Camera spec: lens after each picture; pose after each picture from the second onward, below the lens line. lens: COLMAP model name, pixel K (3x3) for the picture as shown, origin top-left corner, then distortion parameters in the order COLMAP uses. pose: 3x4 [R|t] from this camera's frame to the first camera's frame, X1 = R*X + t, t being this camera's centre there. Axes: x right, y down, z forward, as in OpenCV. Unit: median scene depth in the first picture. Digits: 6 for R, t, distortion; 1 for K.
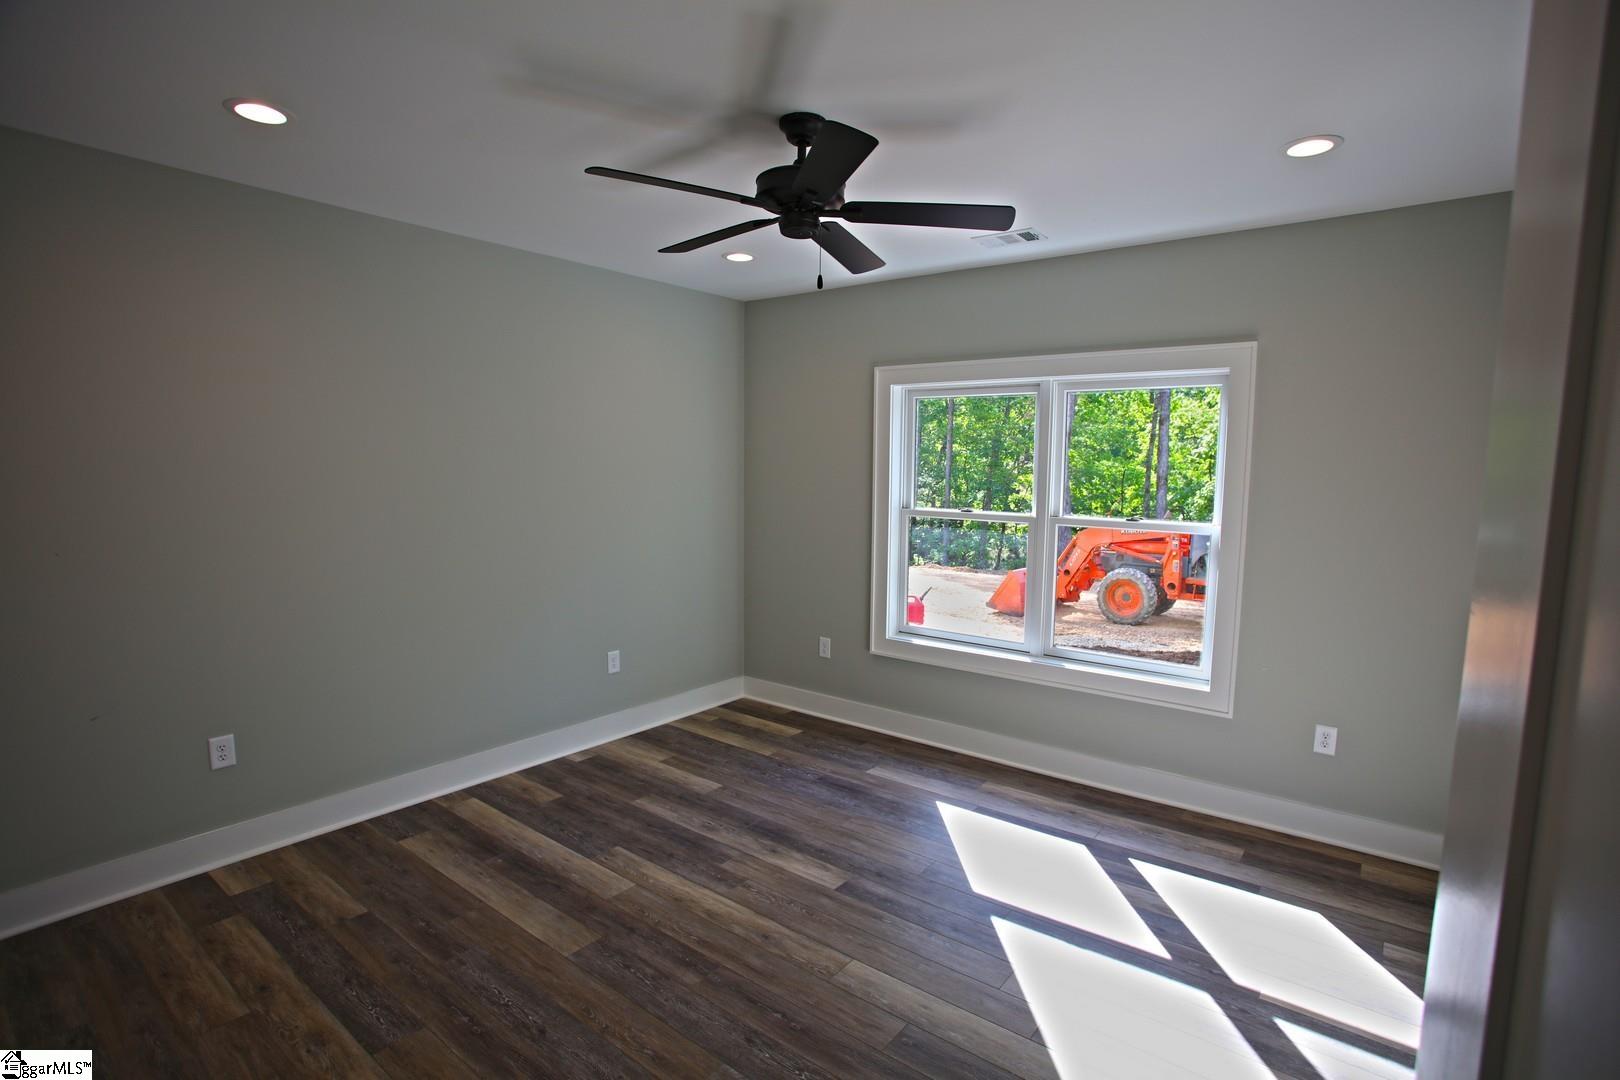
lens RADIAL K [[780.4, 0, 809.6], [0, 780.4, 534.5], [0, 0, 1]] dist [-0.058985, 0.021026]
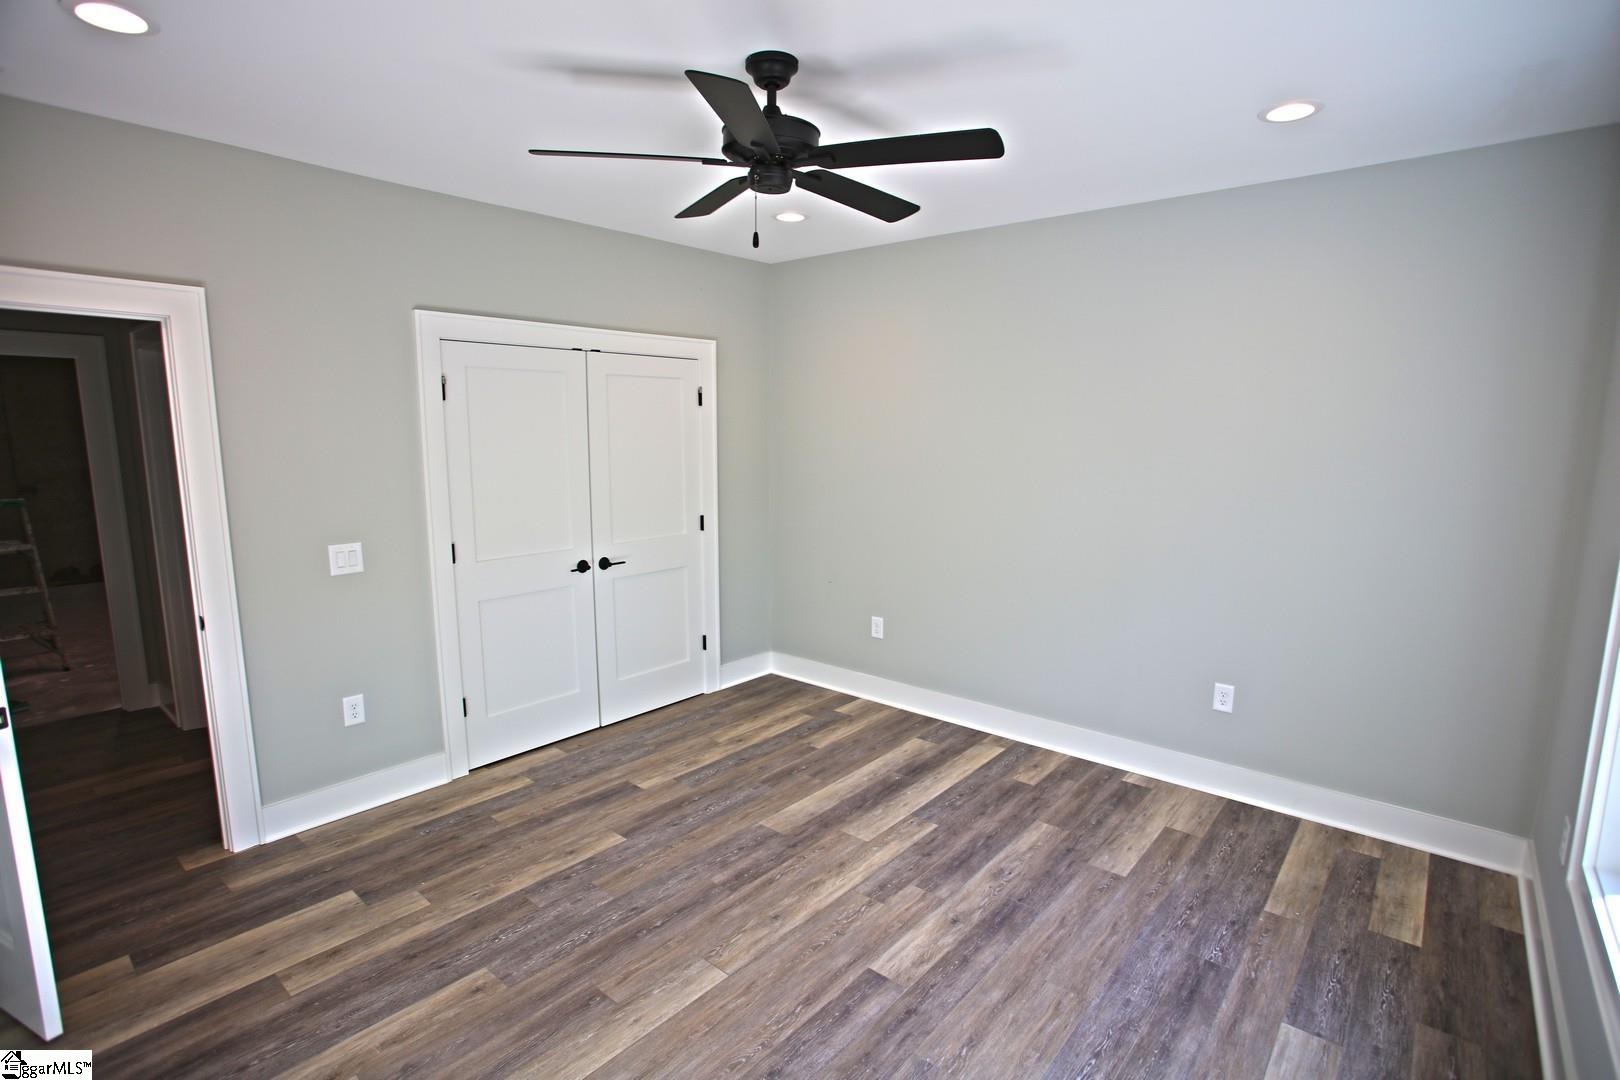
lens RADIAL K [[780.4, 0, 808.3], [0, 780.4, 540.1], [0, 0, 1]] dist [-0.058985, 0.021026]
pose [[-0.026525, 0.135737, -0.990390, 0.672167], [-0.097298, 0.985684, 0.137698, -0.075621], [0.994902, 0.100015, -0.012938, 0.787630]]
